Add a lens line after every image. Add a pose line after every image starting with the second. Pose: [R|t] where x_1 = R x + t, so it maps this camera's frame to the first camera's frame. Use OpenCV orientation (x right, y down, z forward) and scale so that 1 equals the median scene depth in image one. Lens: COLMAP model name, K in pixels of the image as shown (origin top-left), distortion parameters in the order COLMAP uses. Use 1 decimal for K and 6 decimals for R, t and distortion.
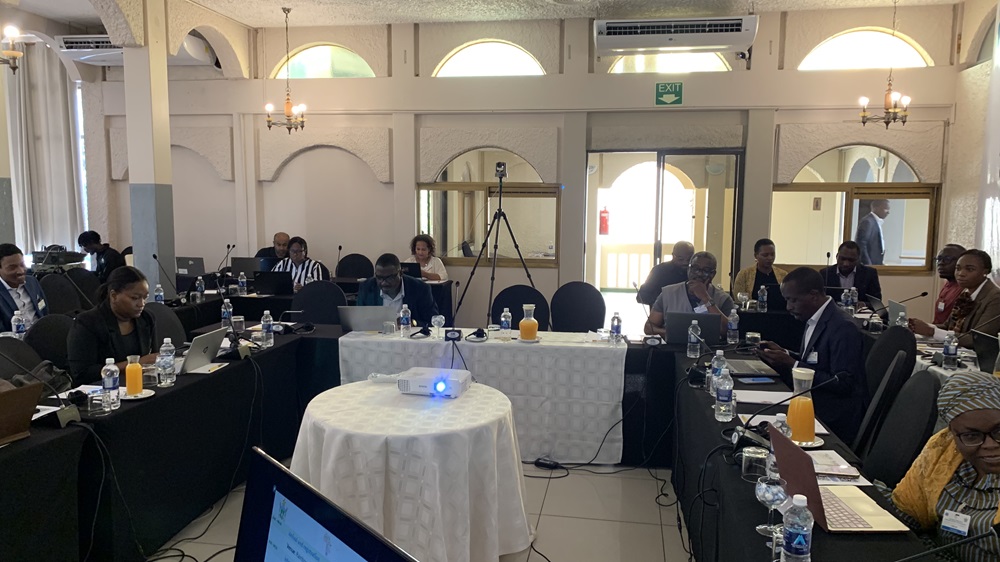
lens RADIAL K [[757.7, 0, 500.0], [0, 757.7, 281.0], [0, 0, 1]] dist [0.078831, -0.112867]
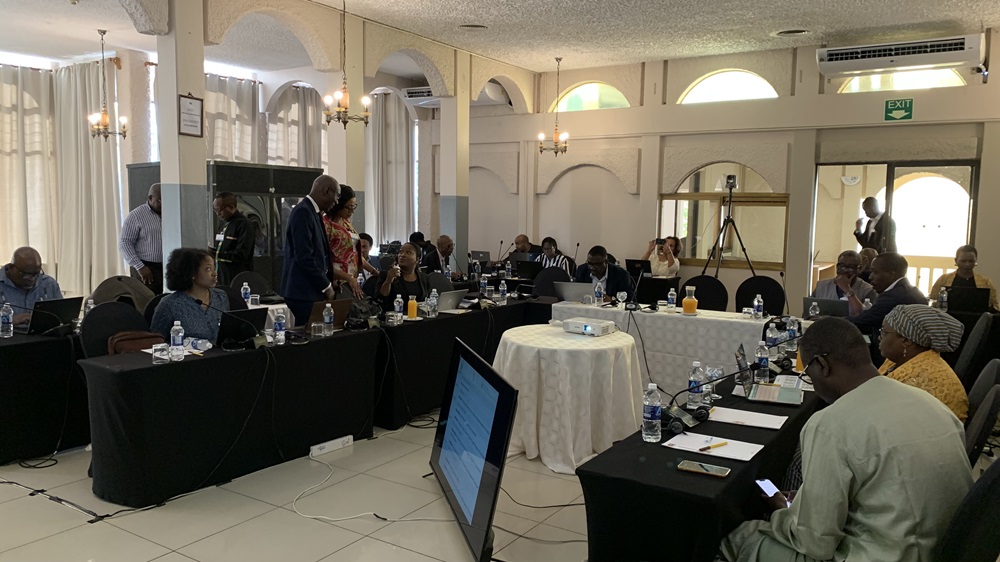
lens RADIAL K [[757.7, 0, 500.0], [0, 757.7, 281.0], [0, 0, 1]] dist [0.078831, -0.112867]
pose [[0.917569, 0.044777, -0.395047, 0.171257], [-0.051490, 0.998653, -0.006401, 0.031563], [0.394228, 0.026214, 0.918639, -0.221189]]
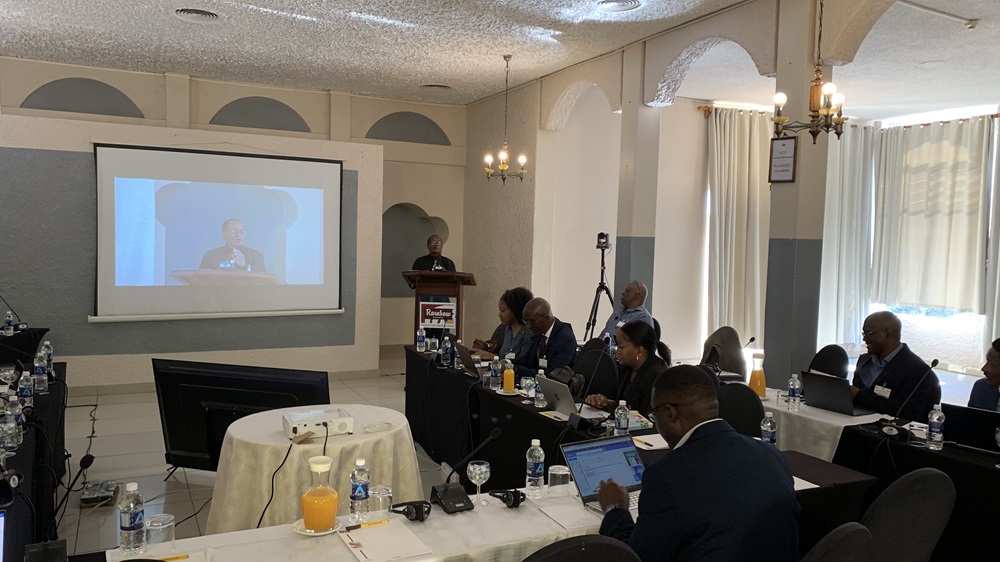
lens RADIAL K [[755.2, 0, 505.4], [0, 755.2, 282.8], [0, 0, 1]] dist [0.171851, -0.271208]
pose [[-0.803353, 0.006951, -0.595463, 0.165800], [-0.094859, 0.985671, 0.139482, -0.115027], [0.587900, 0.168538, -0.791182, 0.986669]]
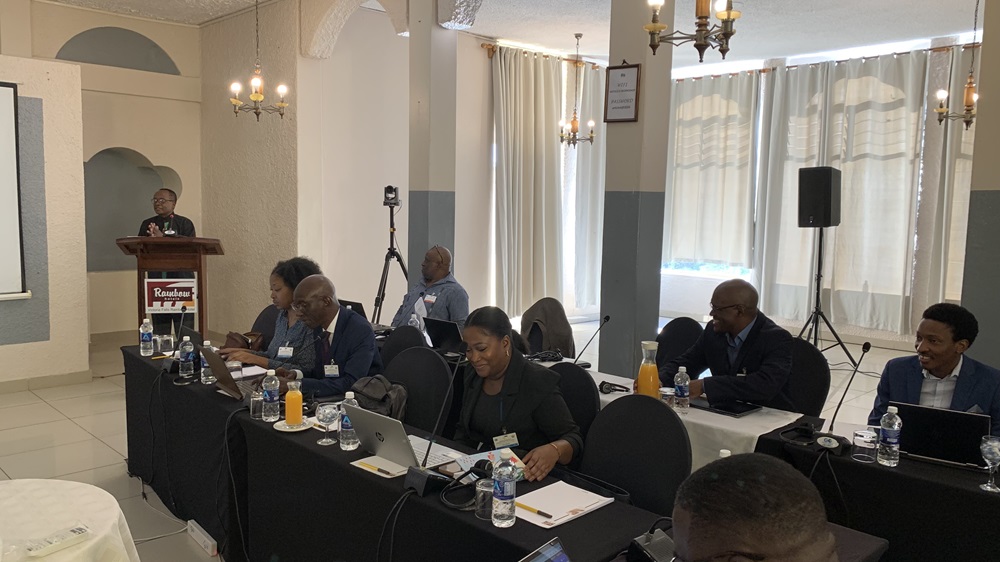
lens RADIAL K [[756.0, 0, 495.8], [0, 756.0, 283.3], [0, 0, 1]] dist [0.082735, -0.118575]
pose [[-0.581432, 0.067278, -0.810808, 0.049786], [-0.110875, 0.980725, 0.160886, -0.090499], [0.806004, 0.183443, -0.562766, 0.802966]]
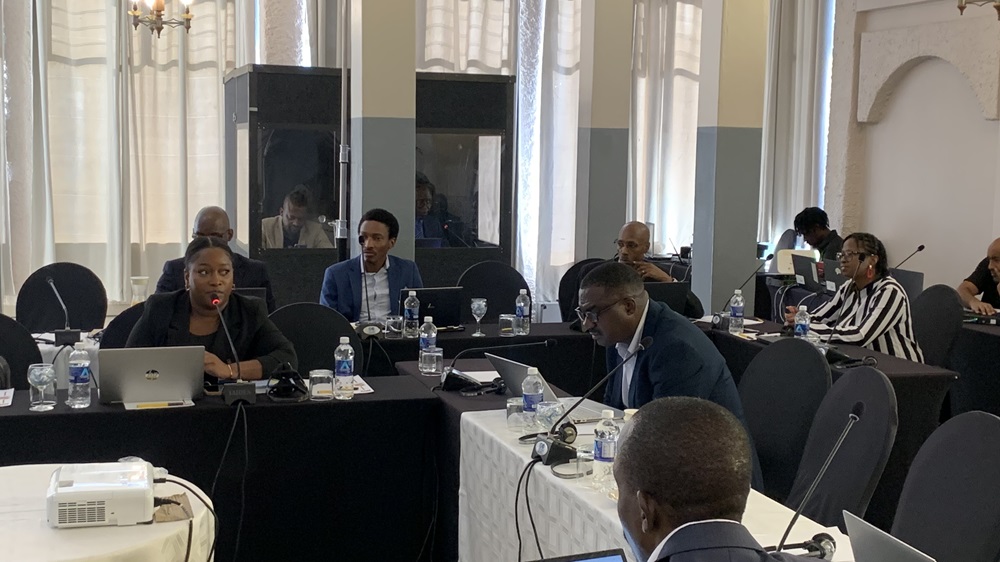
lens RADIAL K [[1369.4, 0, 501.9], [0, 1369.4, 284.2], [0, 0, 1]] dist [0.245863, -0.799130]
pose [[0.446906, 0.093559, -0.889675, 0.435804], [-0.113198, 0.992436, 0.047503, -0.041623], [0.887390, 0.079480, 0.454116, 0.404997]]
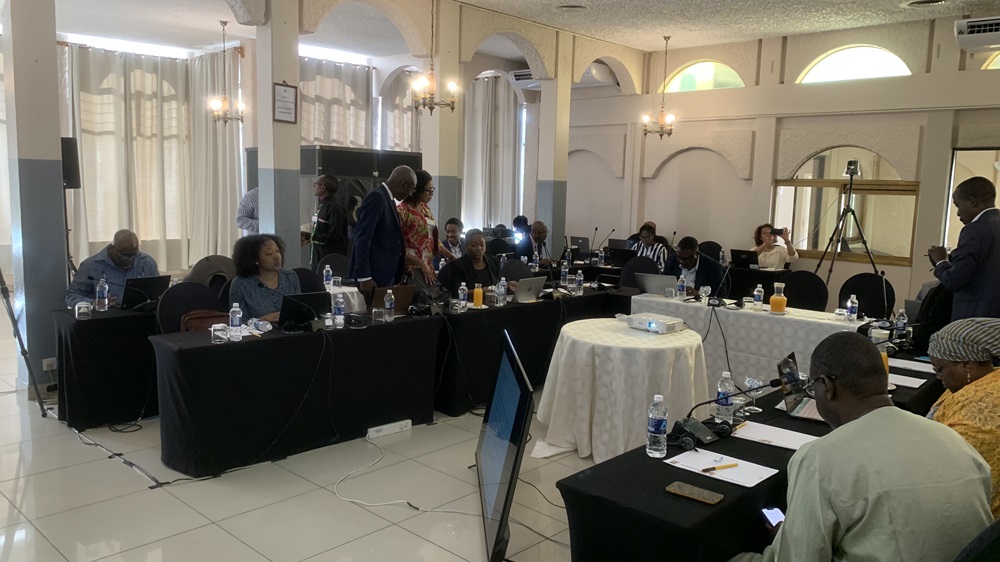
lens RADIAL K [[758.3, 0, 495.4], [0, 758.3, 278.5], [0, 0, 1]] dist [0.077613, -0.118986]
pose [[0.830620, 0.081847, -0.550792, 0.223896], [-0.080147, 0.996412, 0.027200, 0.018070], [0.551042, 0.021552, 0.834199, -0.176520]]
